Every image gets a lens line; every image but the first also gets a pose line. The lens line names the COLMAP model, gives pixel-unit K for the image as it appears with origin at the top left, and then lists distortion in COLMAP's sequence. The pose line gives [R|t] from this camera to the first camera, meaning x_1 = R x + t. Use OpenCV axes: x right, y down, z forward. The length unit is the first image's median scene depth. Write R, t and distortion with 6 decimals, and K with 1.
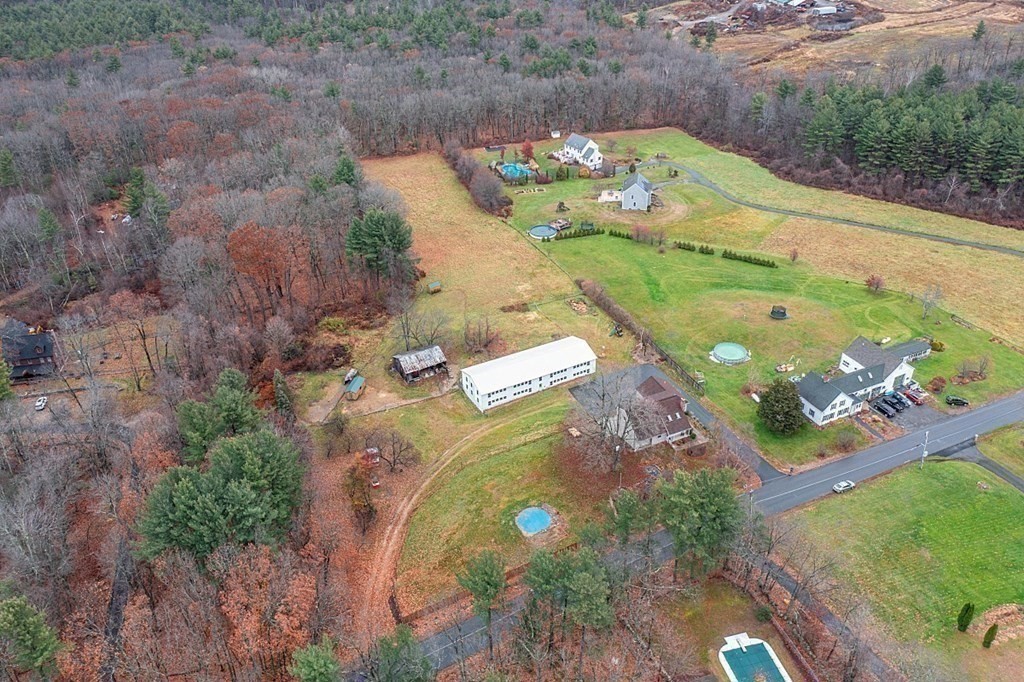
lens RADIAL K [[809.5, 0, 512.0], [0, 809.5, 341.0], [0, 0, 1]] dist [0.000462, -0.001574]
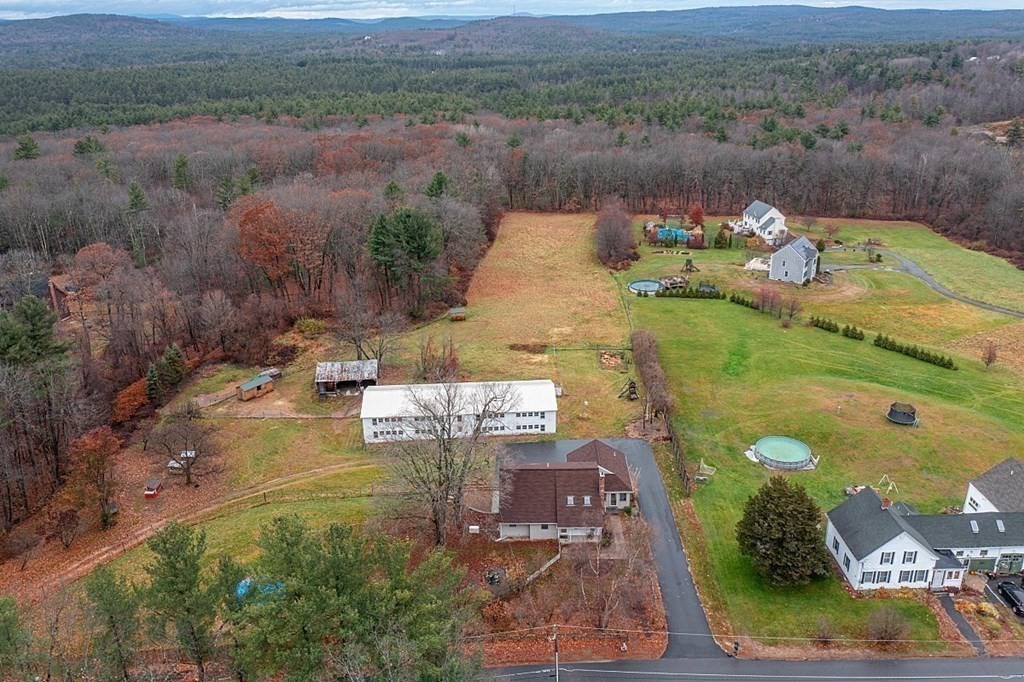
lens RADIAL K [[809.5, 0, 512.0], [0, 809.5, 341.0], [0, 0, 1]] dist [0.000462, -0.001574]
pose [[0.913067, 0.163369, -0.373656, 0.254146], [-0.225643, 0.965604, -0.129202, 0.049603], [0.339697, 0.202283, 0.918525, 0.309720]]
